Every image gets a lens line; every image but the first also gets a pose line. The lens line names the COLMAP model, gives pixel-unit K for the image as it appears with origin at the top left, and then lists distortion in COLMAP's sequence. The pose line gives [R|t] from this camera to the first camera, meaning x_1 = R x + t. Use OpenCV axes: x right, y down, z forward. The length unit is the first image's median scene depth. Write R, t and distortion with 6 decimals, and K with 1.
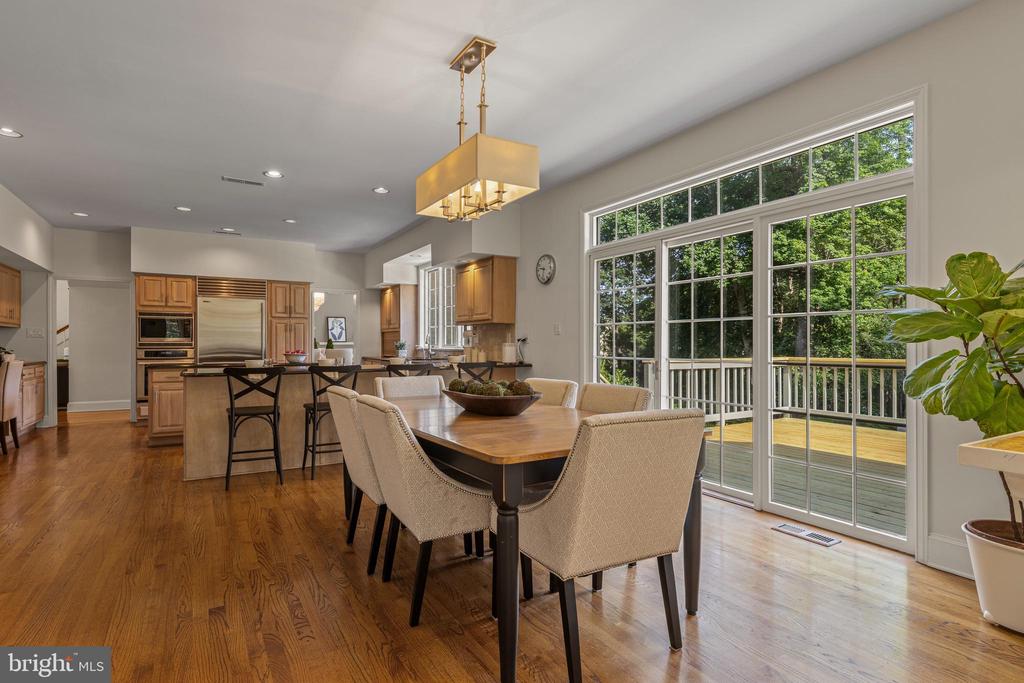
lens RADIAL K [[524.2, 0, 513.0], [0, 524.2, 345.8], [0, 0, 1]] dist [0.011312, -0.003240]
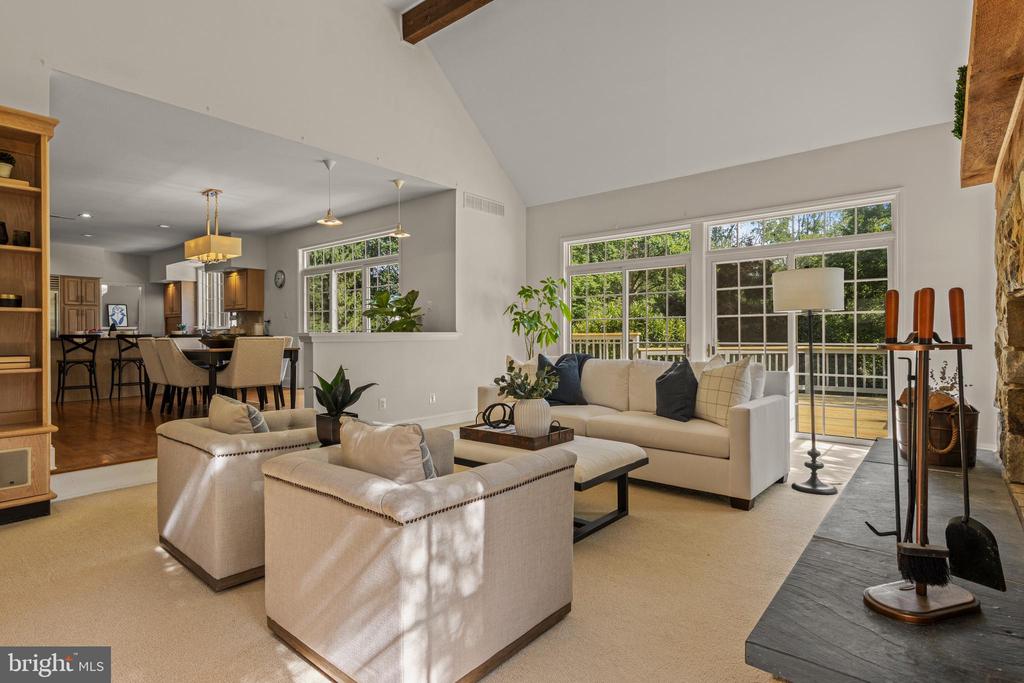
lens RADIAL K [[524.2, 0, 515.8], [0, 524.2, 338.4], [0, 0, 1]] dist [0.011312, -0.003240]
pose [[0.941425, -0.007283, 0.337144, 0.152405], [0.005752, 0.999968, 0.005540, 0.029789], [-0.337173, -0.003276, 0.941437, -0.625280]]
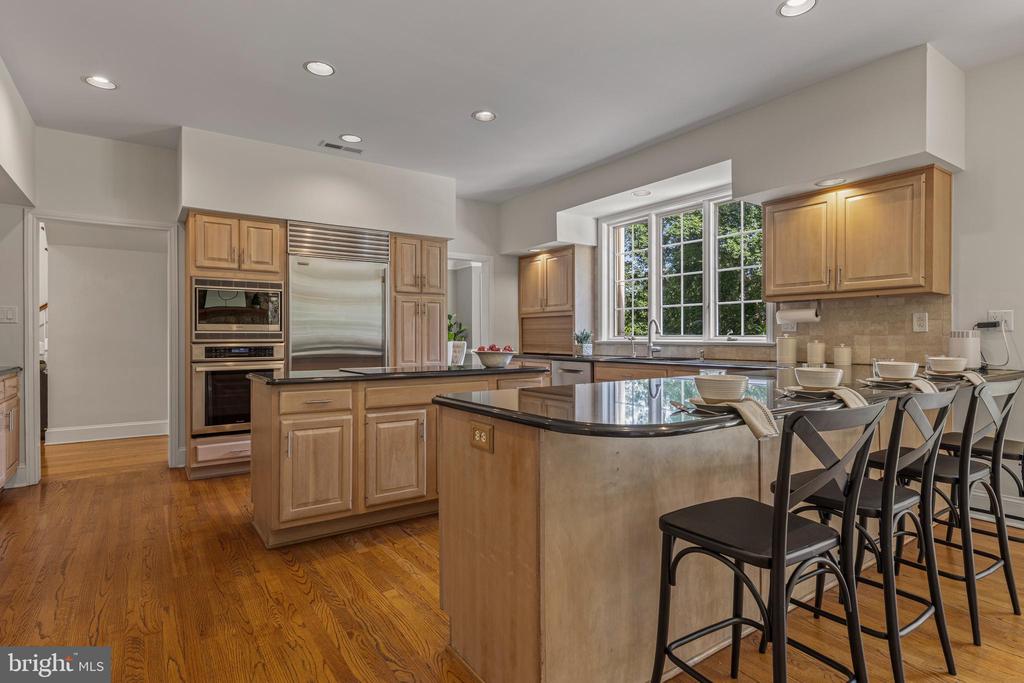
lens RADIAL K [[524.2, 0, 508.6], [0, 524.2, 337.3], [0, 0, 1]] dist [0.011312, -0.003240]
pose [[0.997895, -0.001896, 0.064818, -0.396237], [0.002105, 0.999993, -0.003158, 0.001772], [-0.064812, 0.003288, 0.997892, 0.399753]]
